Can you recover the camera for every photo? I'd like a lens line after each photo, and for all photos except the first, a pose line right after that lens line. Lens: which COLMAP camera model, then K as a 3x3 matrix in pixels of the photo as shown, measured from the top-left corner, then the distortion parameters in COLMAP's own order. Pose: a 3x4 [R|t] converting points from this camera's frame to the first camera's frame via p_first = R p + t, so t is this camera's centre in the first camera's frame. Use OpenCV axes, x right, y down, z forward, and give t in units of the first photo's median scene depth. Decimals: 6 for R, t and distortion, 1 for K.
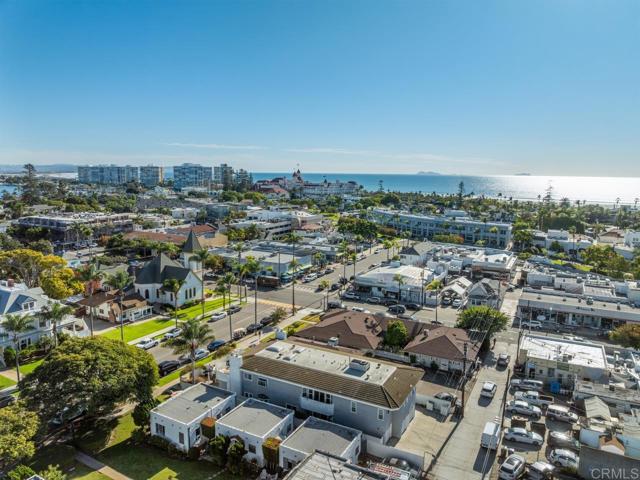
lens RADIAL K [[447.1, 0, 320.0], [0, 447.1, 240.0], [0, 0, 1]] dist [-0.038308, 0.000055]
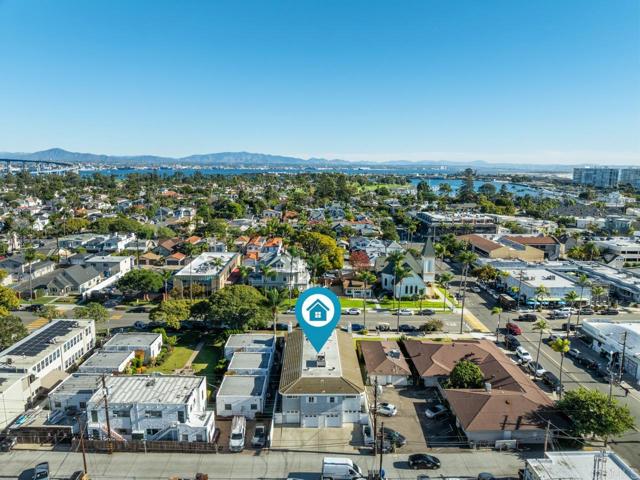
lens RADIAL K [[447.1, 0, 320.0], [0, 447.1, 240.0], [0, 0, 1]] dist [-0.038308, 0.000055]
pose [[0.485729, 0.135539, -0.863537, 0.634224], [-0.135308, 0.987656, 0.078911, -0.072534], [0.863573, 0.078514, 0.498073, 0.241380]]
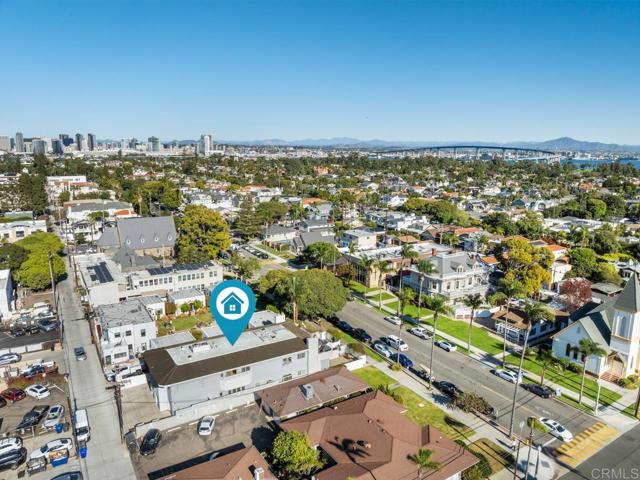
lens RADIAL K [[447.1, 0, 320.0], [0, 447.1, 240.0], [0, 0, 1]] dist [-0.038308, 0.000055]
pose [[-0.492892, 0.155806, -0.856027, 0.516629], [-0.144630, 0.955478, 0.257184, -0.184675], [0.857986, 0.250571, -0.448413, 1.029140]]
